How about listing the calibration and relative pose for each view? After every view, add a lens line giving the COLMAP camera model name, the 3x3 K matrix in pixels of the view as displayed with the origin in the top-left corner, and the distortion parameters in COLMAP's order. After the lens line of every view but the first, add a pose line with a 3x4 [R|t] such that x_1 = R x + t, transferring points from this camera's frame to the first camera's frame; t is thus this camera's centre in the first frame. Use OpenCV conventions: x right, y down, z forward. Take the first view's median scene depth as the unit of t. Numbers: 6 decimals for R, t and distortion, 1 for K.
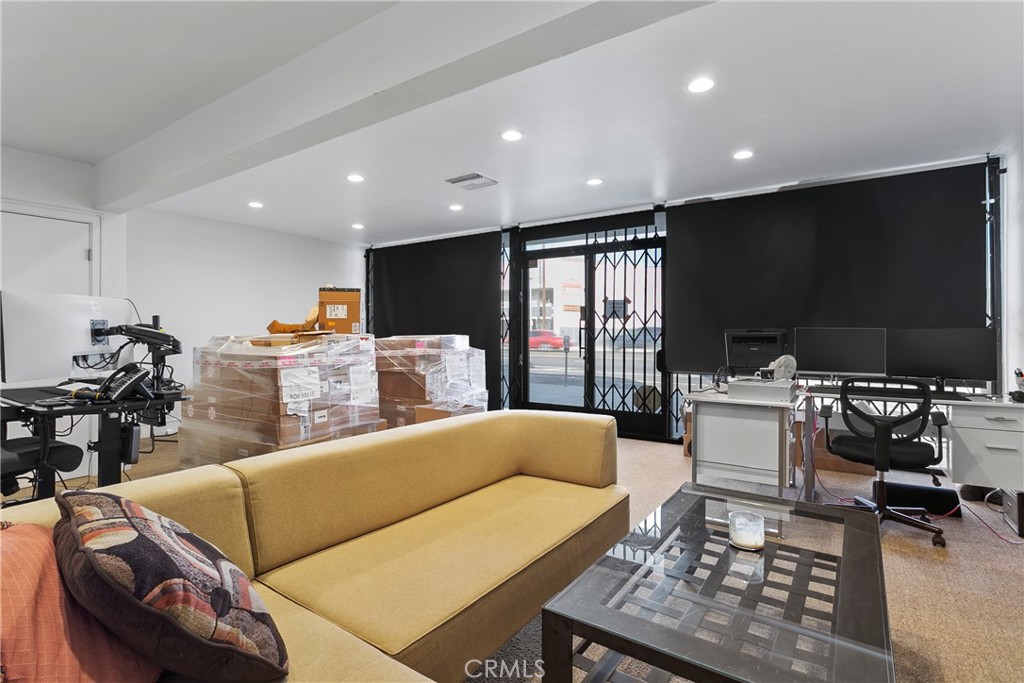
lens RADIAL K [[528.8, 0, 504.3], [0, 528.8, 335.2], [0, 0, 1]] dist [0.029705, 0.000385]
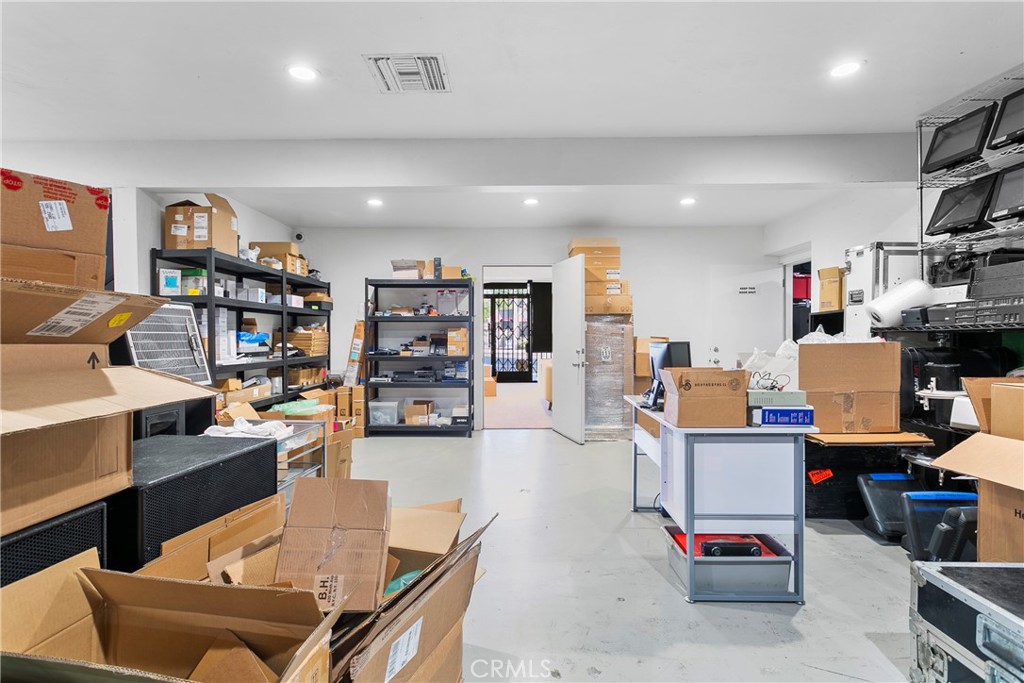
lens RADIAL K [[528.8, 0, 504.3], [0, 528.8, 335.2], [0, 0, 1]] dist [0.029705, 0.000385]
pose [[0.825948, -0.002372, 0.563742, -1.047015], [0.006951, 0.999958, -0.005978, 0.007127], [-0.563704, 0.008856, 0.825929, -0.803146]]
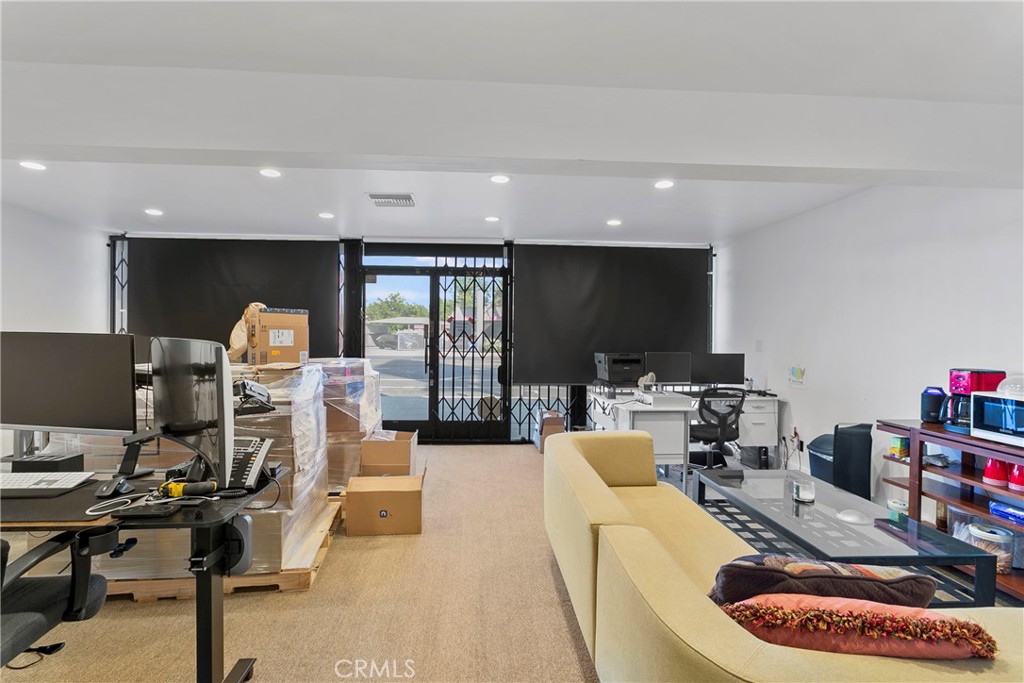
lens RADIAL K [[528.8, 0, 504.3], [0, 528.8, 335.2], [0, 0, 1]] dist [0.029705, 0.000385]
pose [[0.772921, 0.003740, 0.634491, -0.425369], [-0.005890, 0.999982, 0.001280, -0.038342], [-0.634474, -0.004726, 0.772929, 0.103072]]
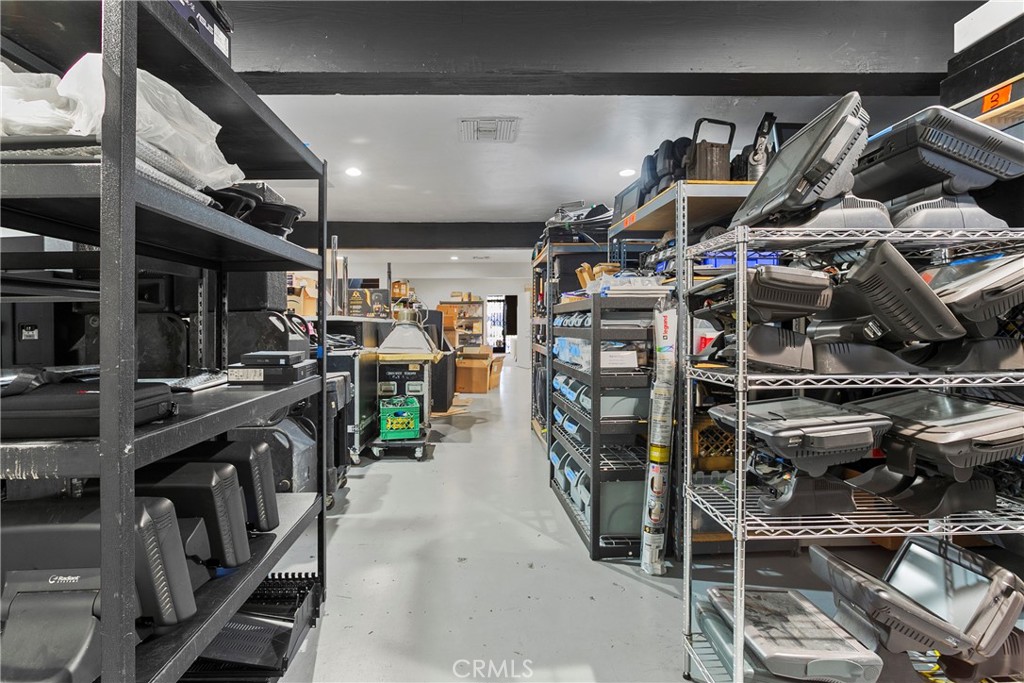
lens RADIAL K [[528.8, 0, 504.3], [0, 528.8, 335.2], [0, 0, 1]] dist [0.029705, 0.000385]
pose [[0.787288, -0.016054, 0.616376, -1.958166], [0.011626, 0.999870, 0.011192, 0.022519], [-0.616475, -0.001645, 0.787373, -1.904522]]
